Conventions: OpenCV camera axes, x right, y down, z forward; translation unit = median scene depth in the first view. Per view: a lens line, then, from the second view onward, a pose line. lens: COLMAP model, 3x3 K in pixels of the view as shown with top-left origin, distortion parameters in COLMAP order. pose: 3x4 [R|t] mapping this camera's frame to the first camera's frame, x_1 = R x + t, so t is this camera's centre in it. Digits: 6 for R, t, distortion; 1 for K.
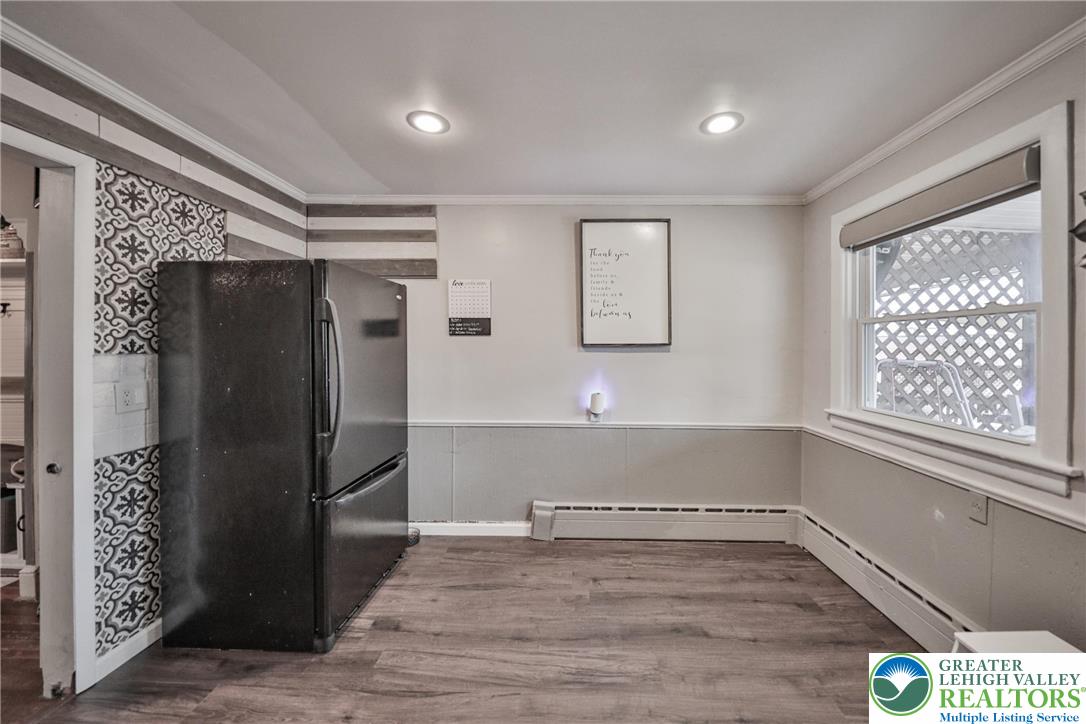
lens RADIAL K [[393.5, 0, 571.6], [0, 393.5, 347.5], [0, 0, 1]] dist [0.010113, -0.006904]
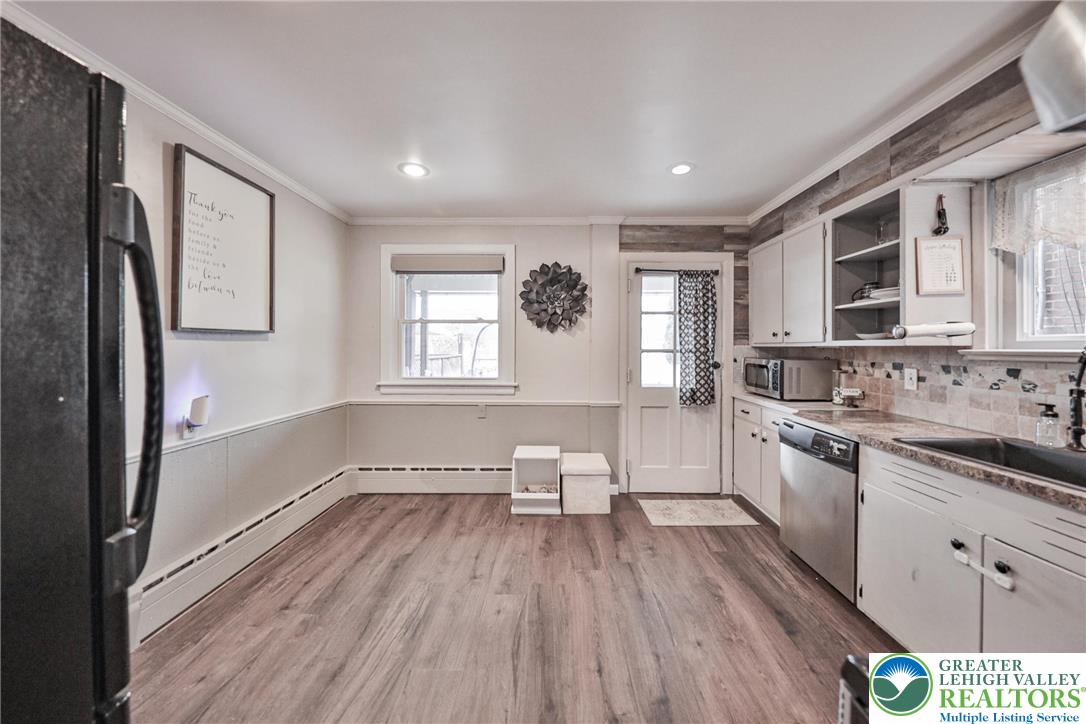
lens RADIAL K [[367.3, 0, 555.1], [0, 367.3, 346.0], [0, 0, 1]] dist [0.000183, -0.000091]
pose [[0.015245, -0.005252, 0.999870, -0.754803], [0.000129, 0.999986, 0.005251, 0.025067], [-0.999884, 0.000049, 0.015245, 0.431913]]
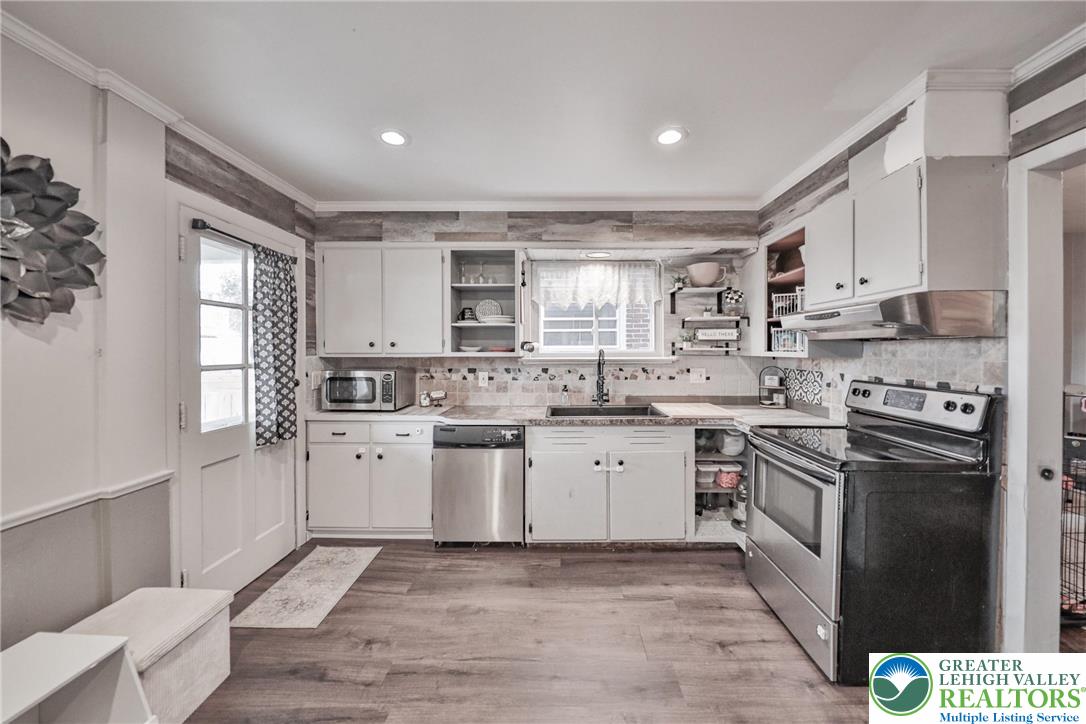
lens RADIAL K [[395.7, 0, 542.5], [0, 395.7, 352.2], [0, 0, 1]] dist [0.006948, -0.004709]
pose [[-0.998424, -0.004876, 0.055911, -0.064462], [-0.004405, 0.999954, 0.008545, 0.002625], [-0.055950, 0.008285, -0.998399, 0.994534]]
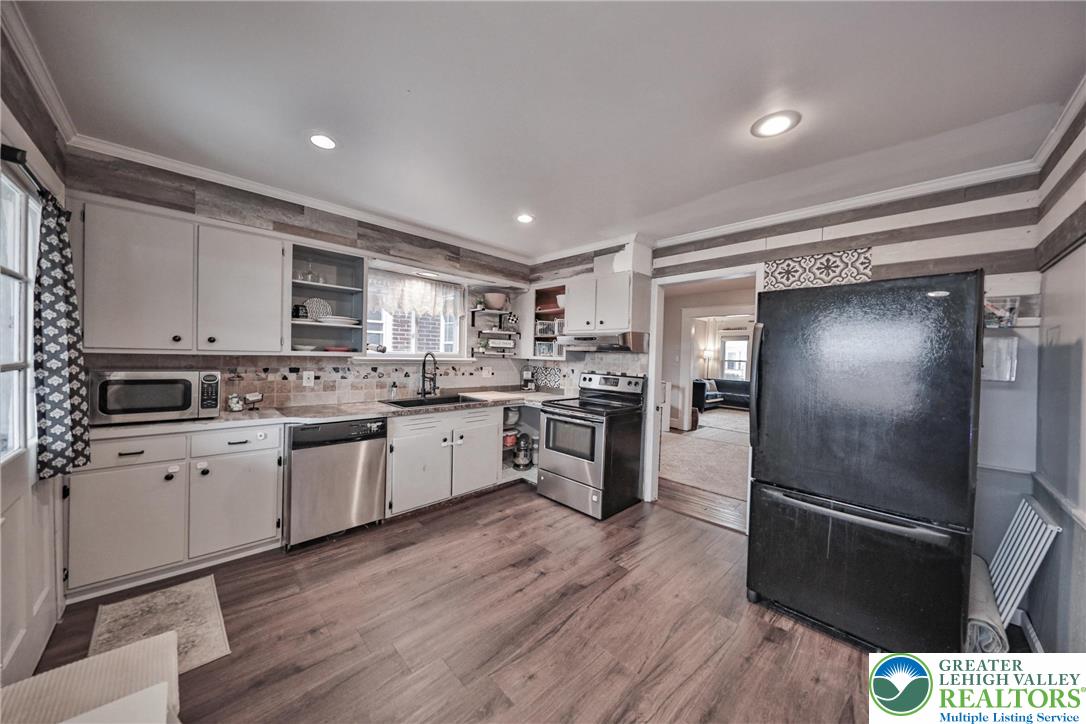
lens RADIAL K [[372.2, 0, 527.3], [0, 372.2, 360.8], [0, 0, 1]] dist [-0.010722, -0.000144]
pose [[-0.748578, -0.014239, -0.662894, 0.556696], [-0.033261, 0.999317, 0.016095, 0.002953], [0.662212, 0.034097, -0.748540, 1.081845]]
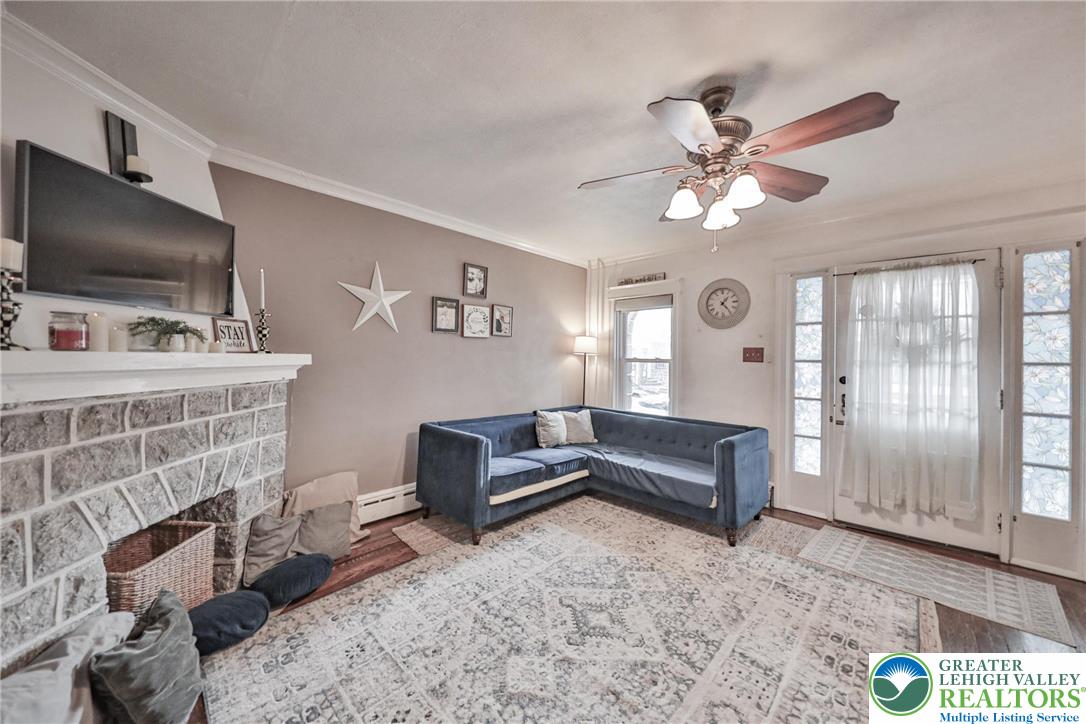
lens RADIAL K [[385.0, 0, 542.4], [0, 385.0, 354.5], [0, 0, 1]] dist [0.001766, -0.004056]
pose [[-0.703326, -0.016433, -0.710678, -2.393339], [-0.017322, 0.999832, -0.005976, -0.012321], [0.710657, 0.008107, -0.703492, 0.398935]]
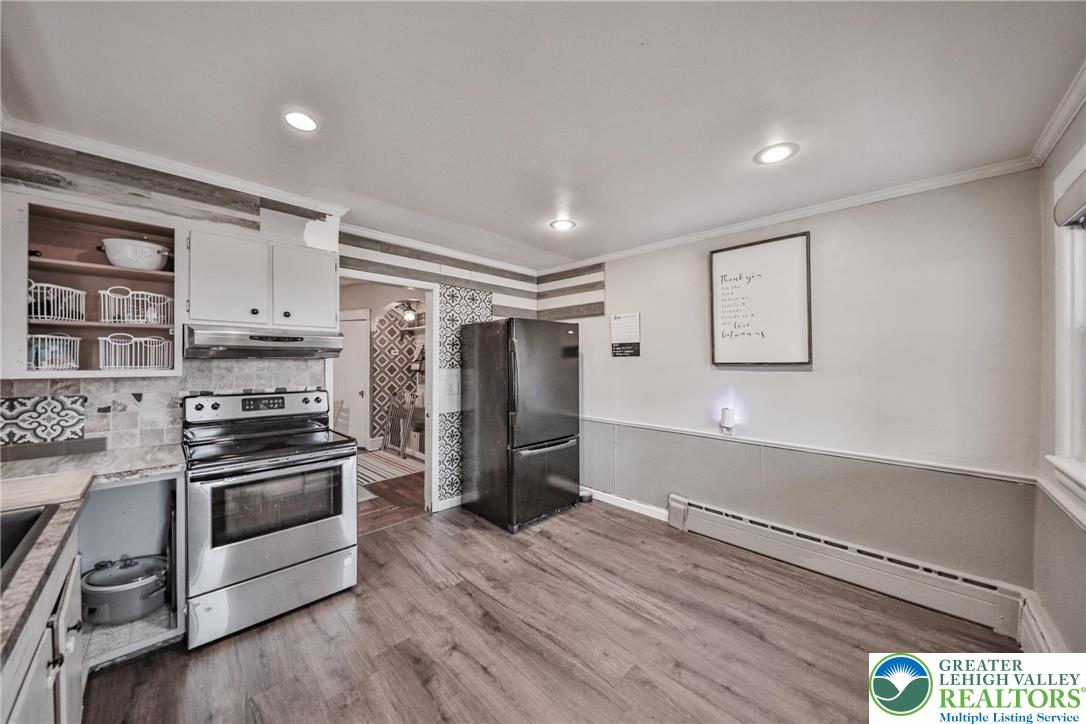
lens RADIAL K [[383.2, 0, 554.1], [0, 383.2, 362.1], [0, 0, 1]] dist [0.001525, -0.003998]
pose [[0.726158, -0.001138, -0.687527, 0.562707], [-0.001754, 0.999992, -0.003508, -0.008482], [0.687525, 0.003754, 0.726151, -0.117727]]
